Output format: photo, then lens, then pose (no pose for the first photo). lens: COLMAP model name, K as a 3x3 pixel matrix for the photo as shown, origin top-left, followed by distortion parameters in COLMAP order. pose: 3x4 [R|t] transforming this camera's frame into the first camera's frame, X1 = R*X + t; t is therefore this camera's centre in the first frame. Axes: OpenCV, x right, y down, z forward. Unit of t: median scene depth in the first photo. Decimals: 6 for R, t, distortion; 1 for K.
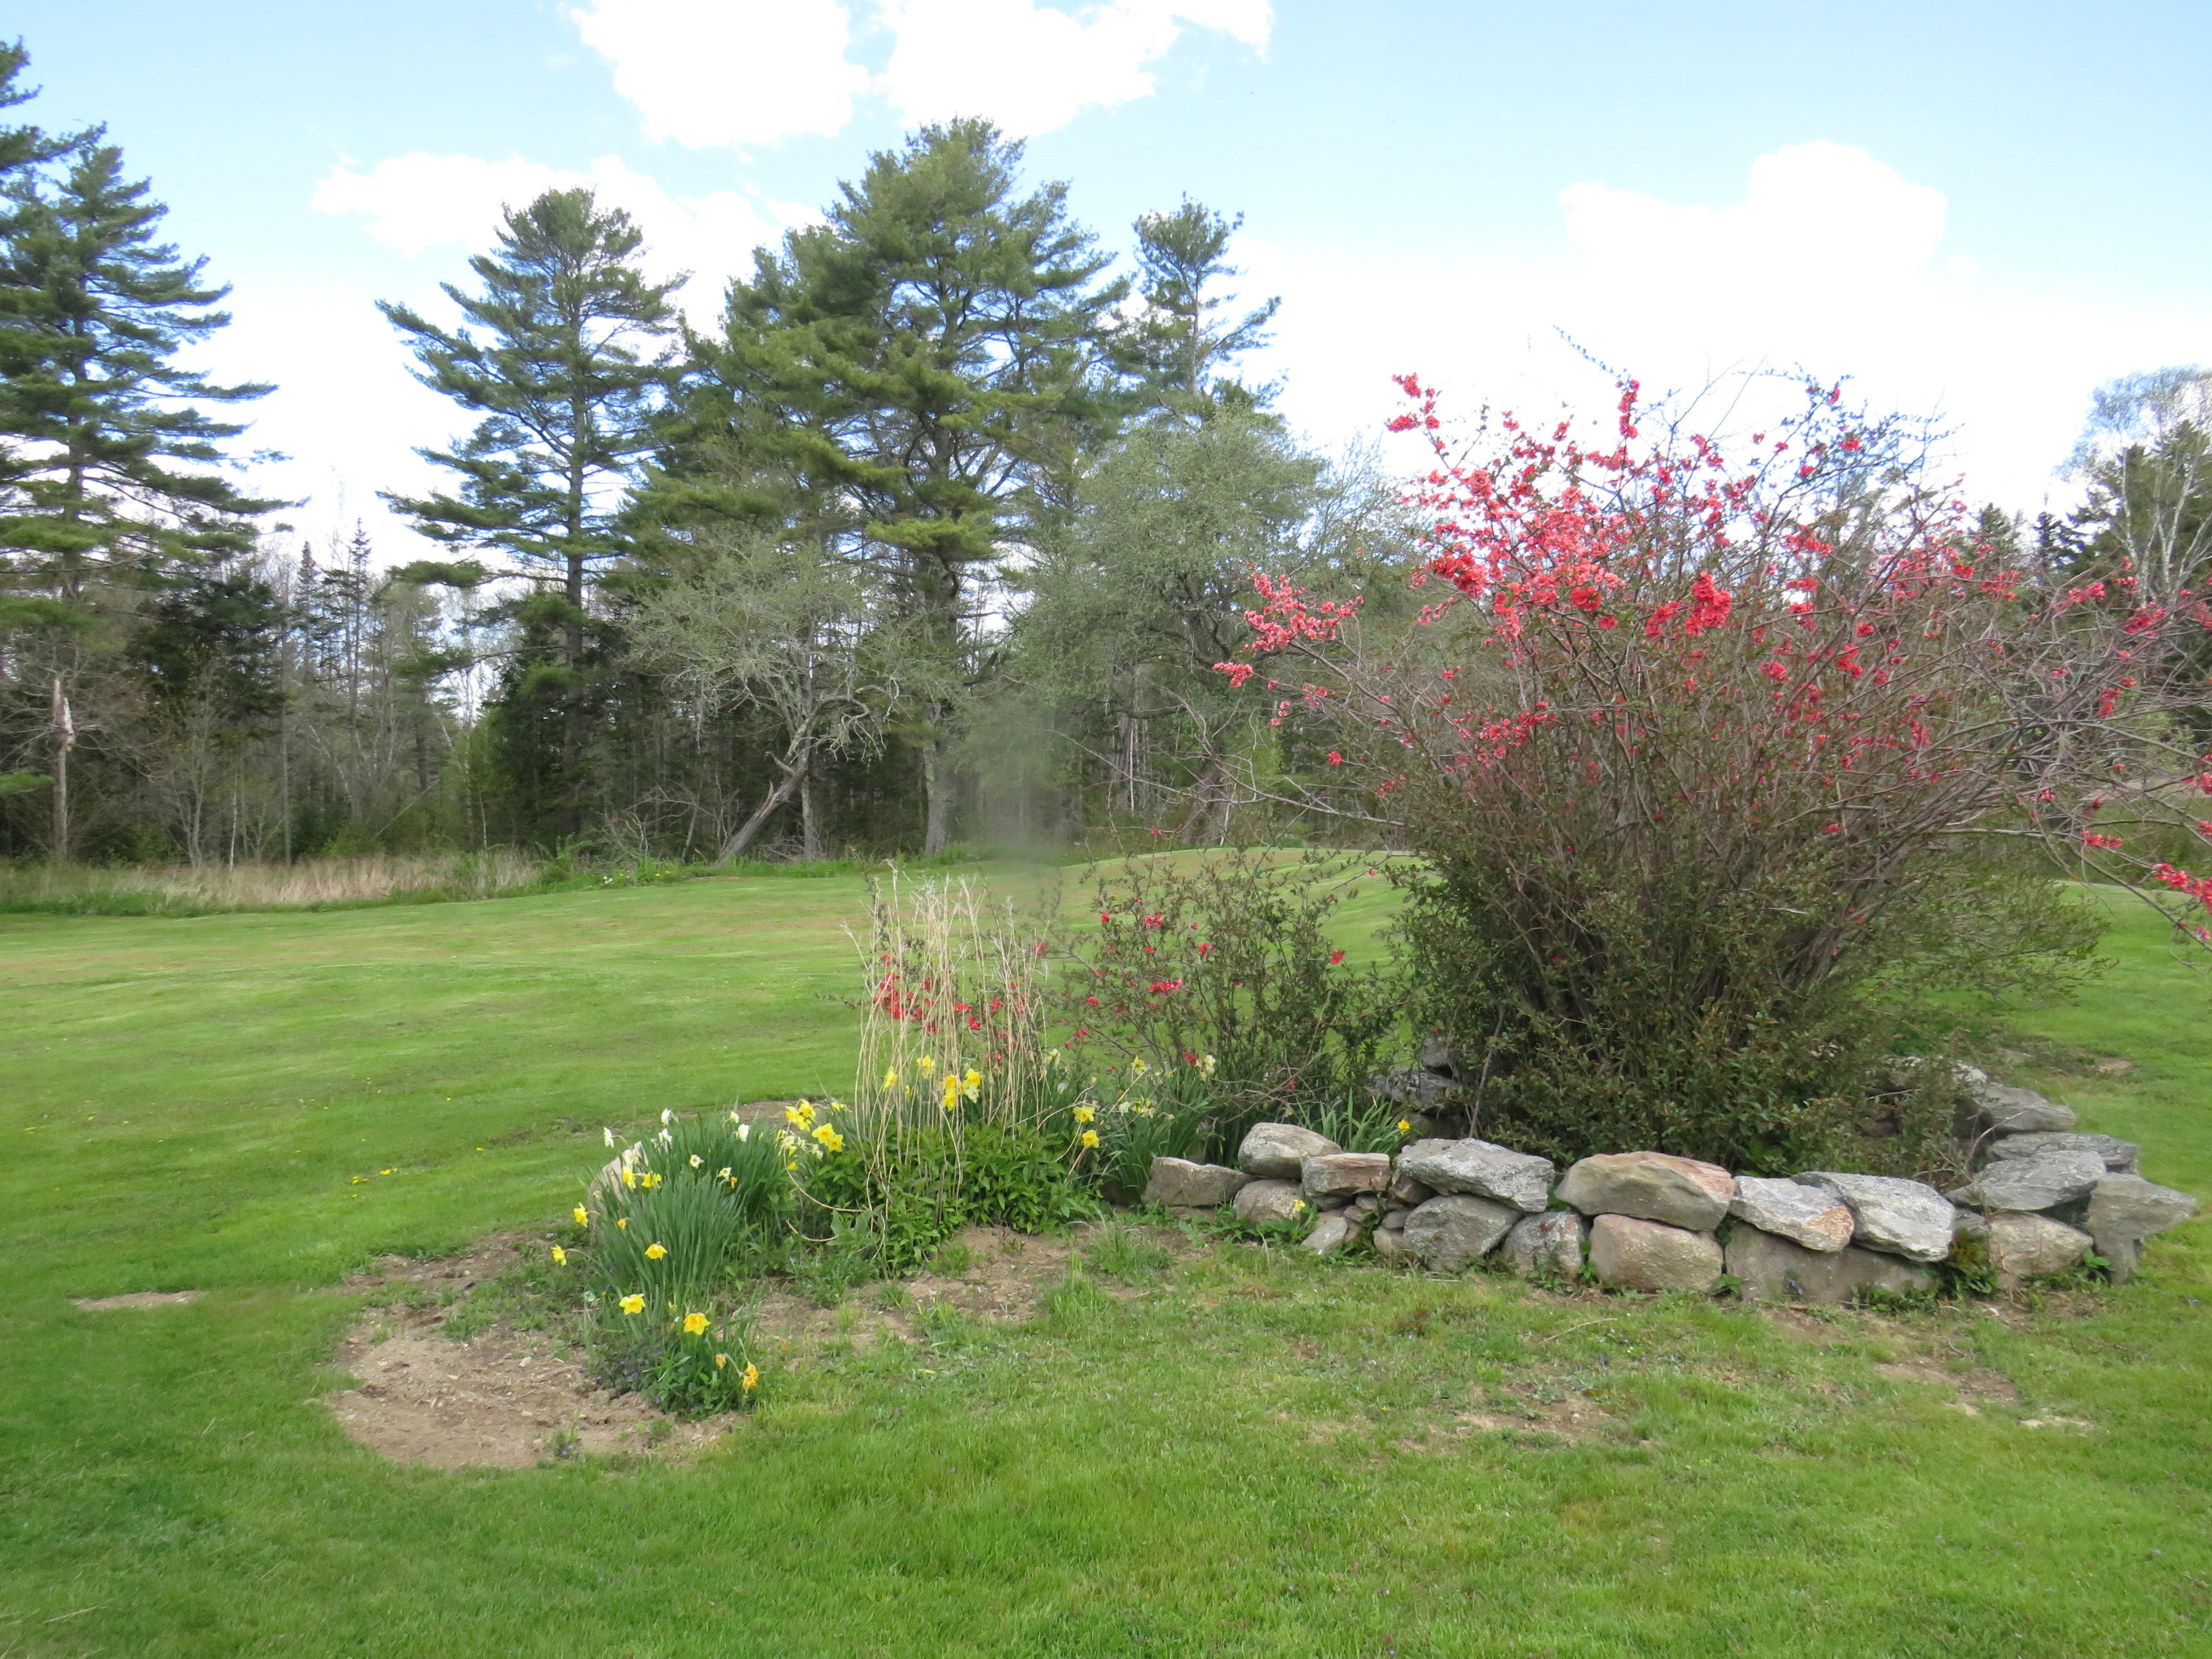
lens RADIAL K [[1550.9, 0, 1106.0], [0, 1550.9, 829.5], [0, 0, 1]] dist [-0.010087, 0.000630]
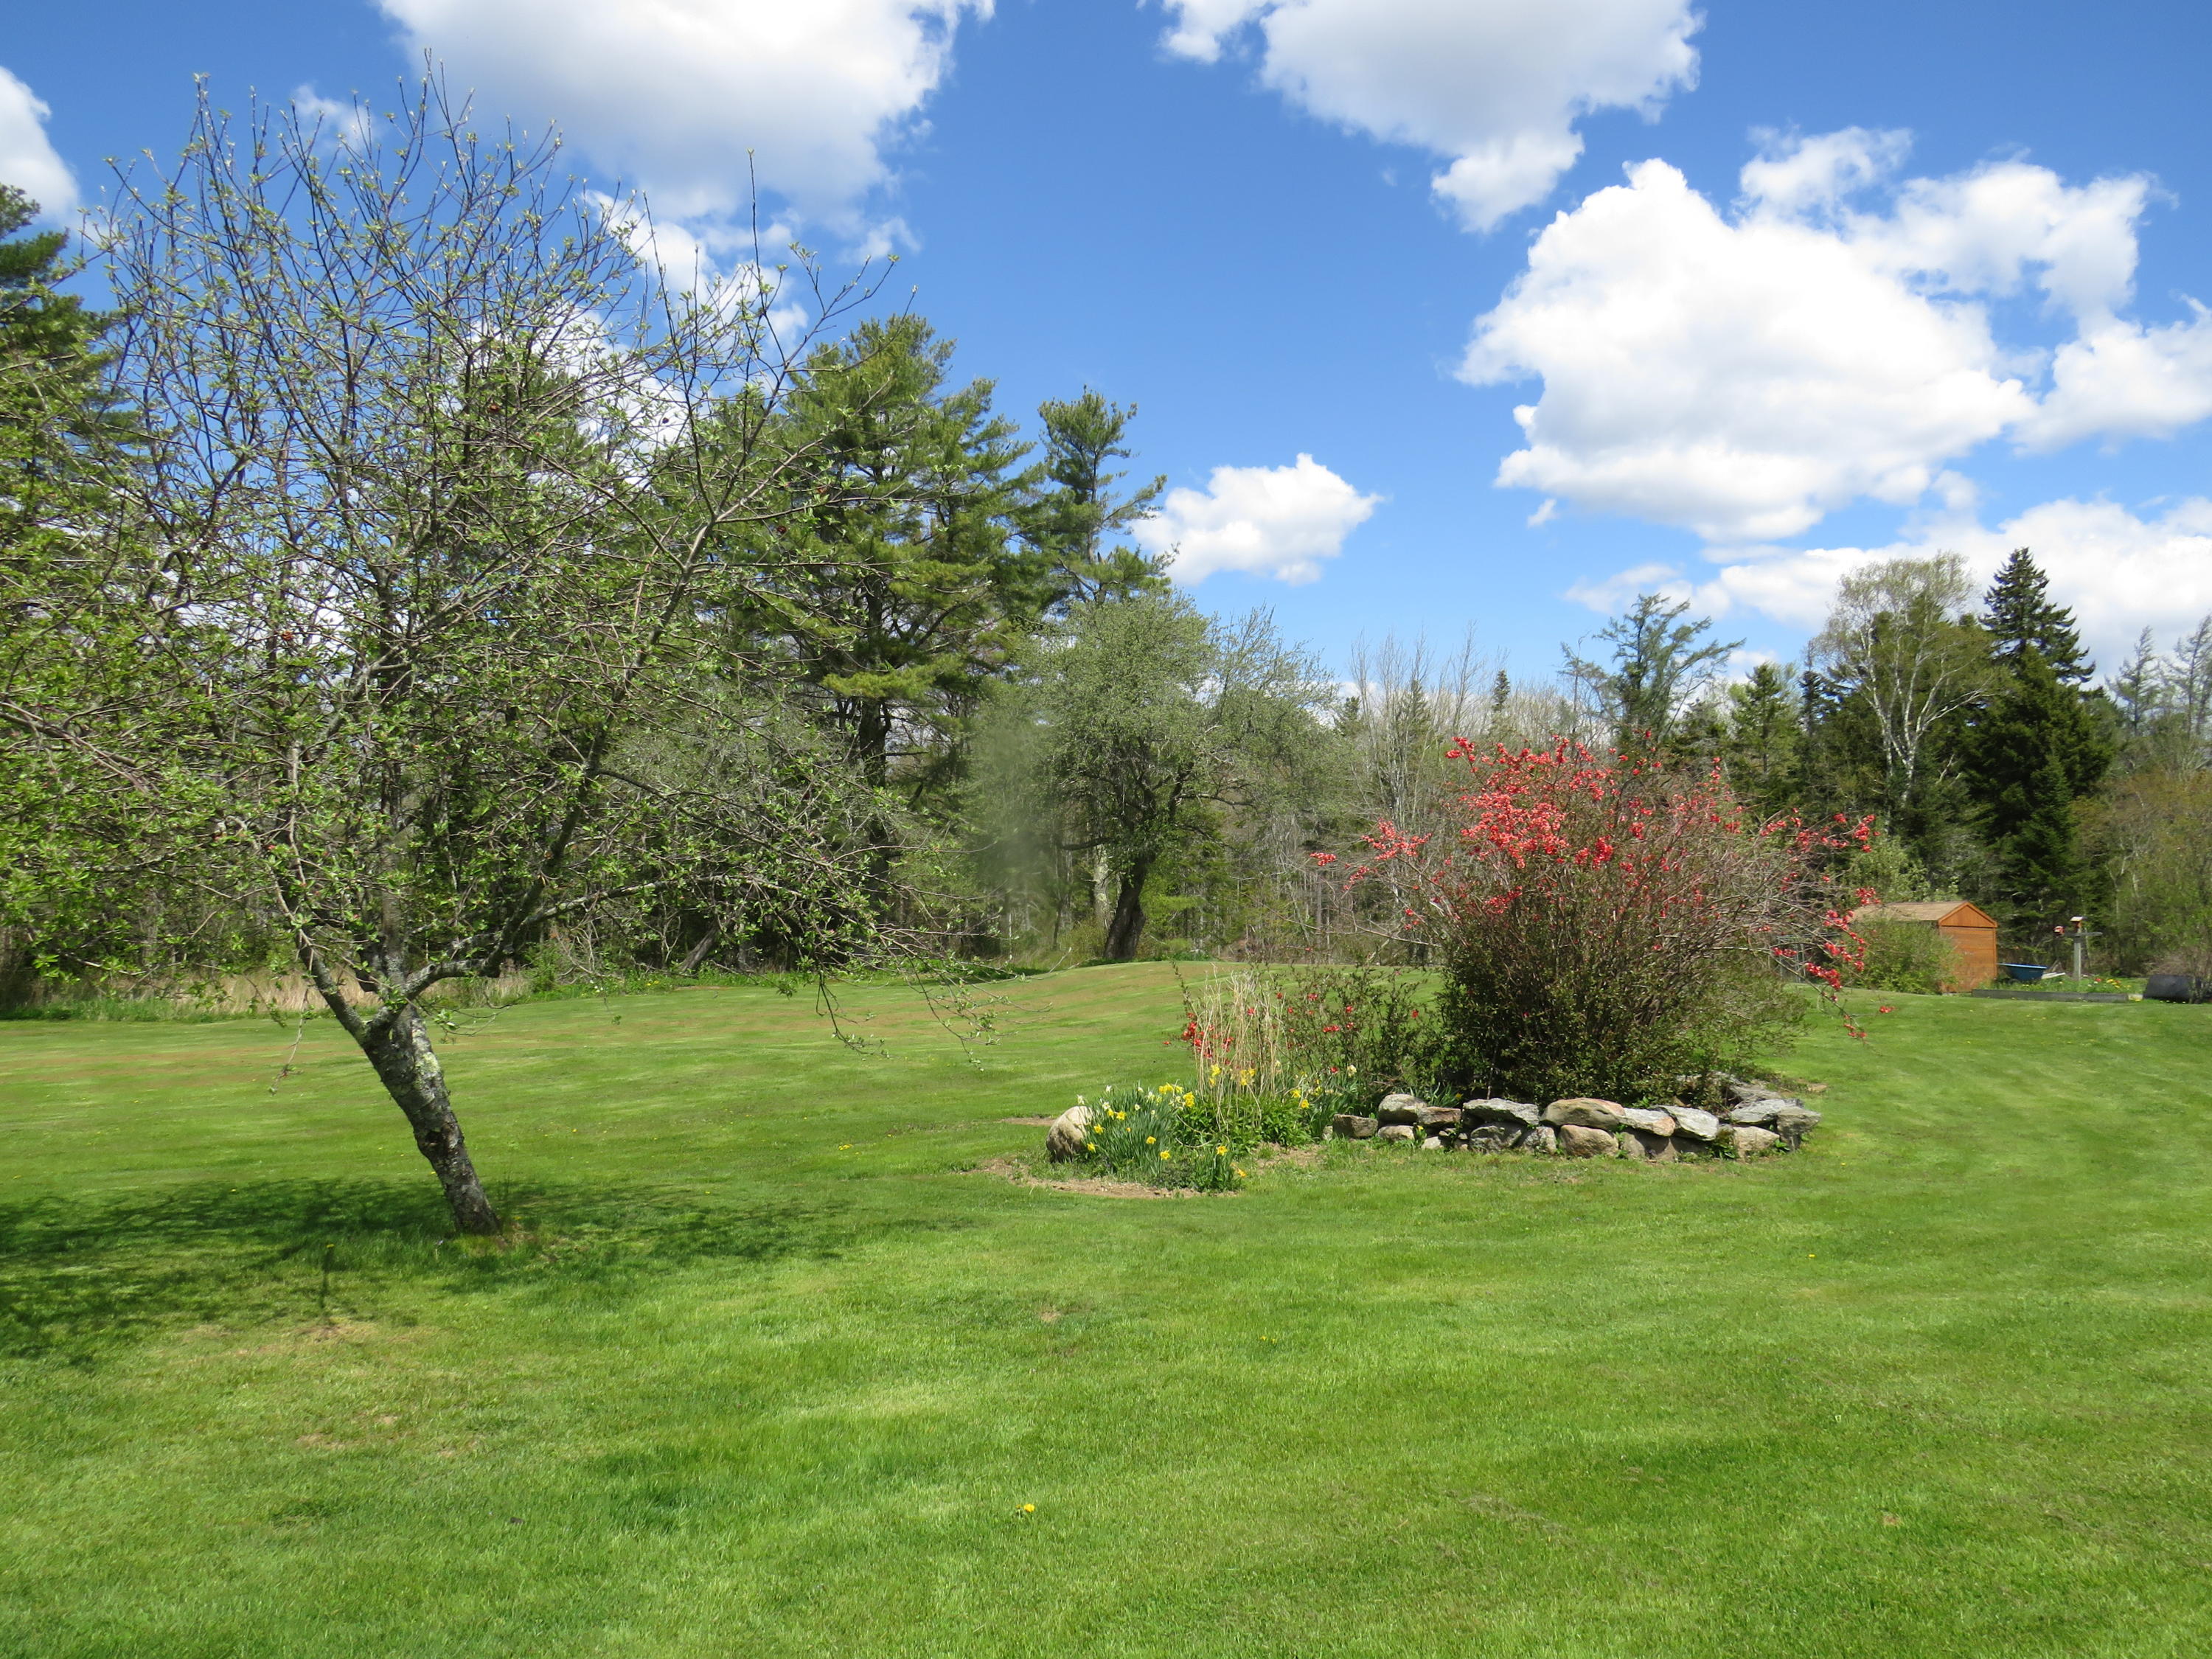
lens RADIAL K [[1550.9, 0, 1106.0], [0, 1550.9, 829.5], [0, 0, 1]] dist [-0.010087, 0.000630]
pose [[0.993916, 0.010795, 0.109614, -0.063122], [-0.002675, 0.997258, -0.073951, -0.000450], [-0.110112, 0.073207, 0.991220, -0.125220]]
